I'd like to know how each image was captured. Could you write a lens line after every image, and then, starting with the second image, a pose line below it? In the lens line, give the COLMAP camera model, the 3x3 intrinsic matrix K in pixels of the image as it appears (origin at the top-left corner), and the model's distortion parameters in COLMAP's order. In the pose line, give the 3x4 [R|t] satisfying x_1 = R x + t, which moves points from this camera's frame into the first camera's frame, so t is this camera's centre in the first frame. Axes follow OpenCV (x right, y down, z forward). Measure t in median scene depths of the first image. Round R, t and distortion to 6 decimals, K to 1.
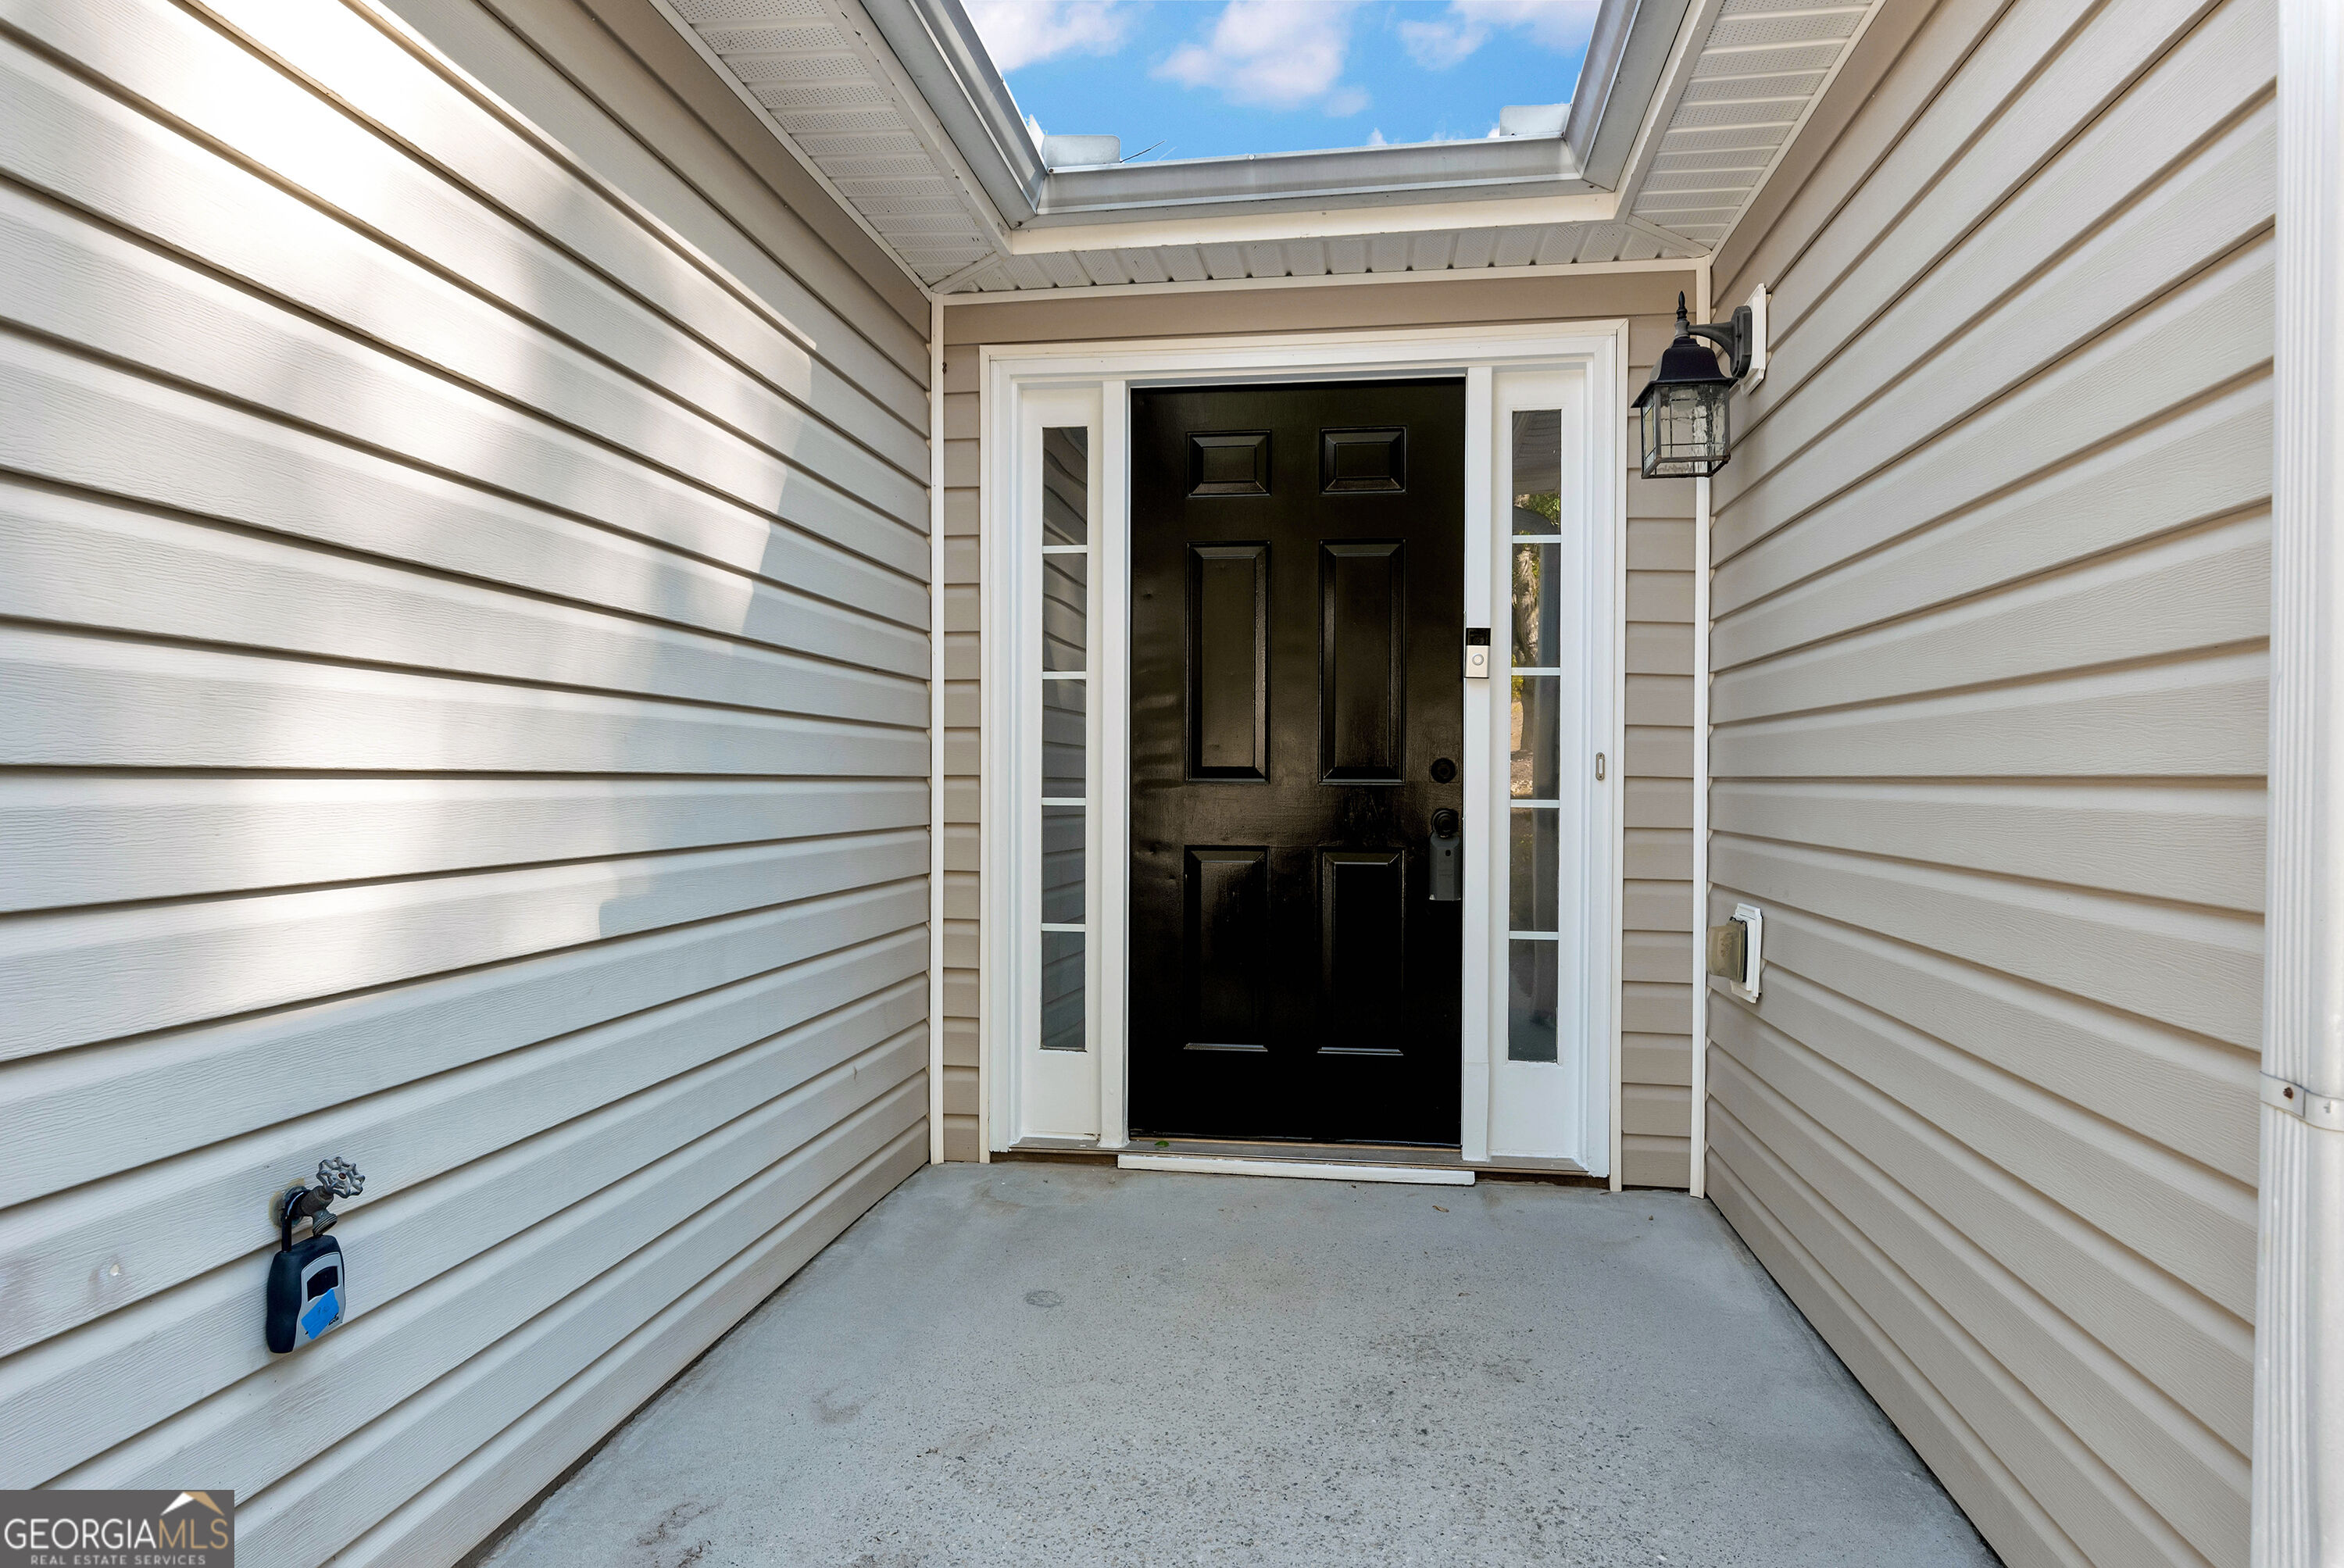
lens RADIAL K [[1405.4, 0, 1167.8], [0, 1405.4, 787.4], [0, 0, 1]] dist [0.006448, -0.004732]
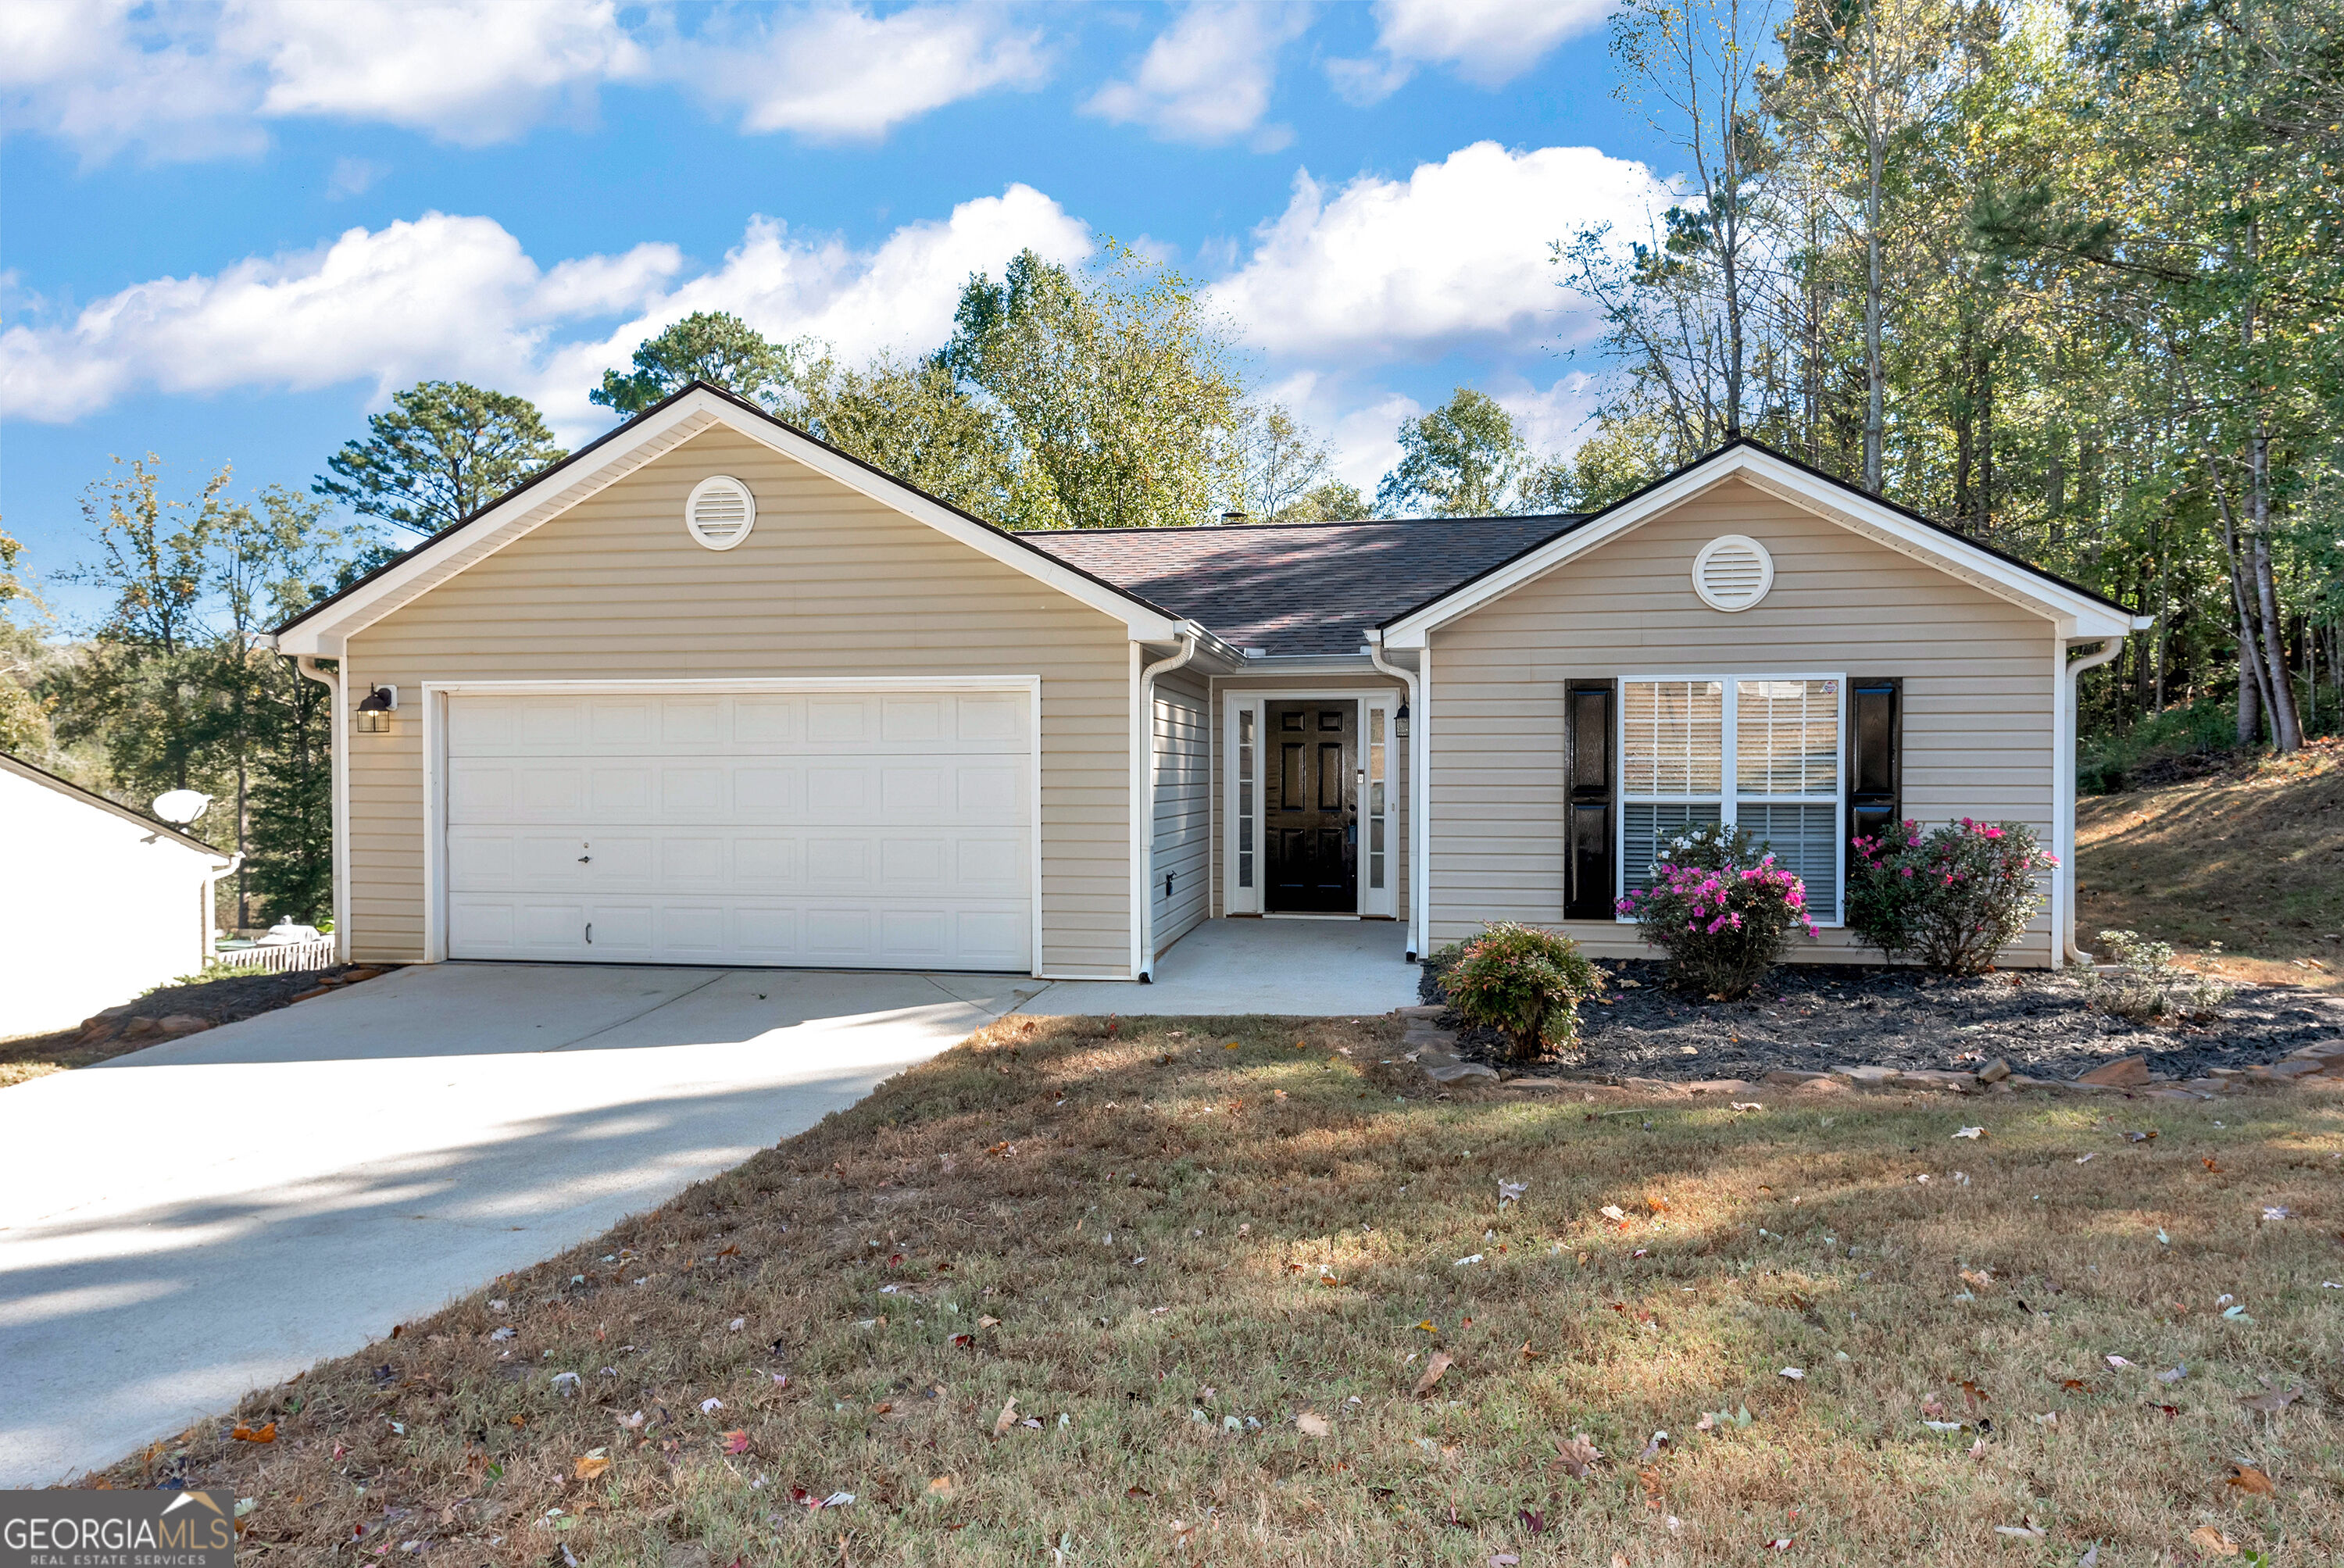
lens RADIAL K [[1405.4, 0, 1190.6], [0, 1405.4, 782.8], [0, 0, 1]] dist [0.006448, -0.004732]
pose [[0.999364, -0.003887, -0.035442, -0.089204], [0.004254, 0.999938, 0.010292, -0.113301], [0.035400, -0.010436, 0.999319, -2.562289]]
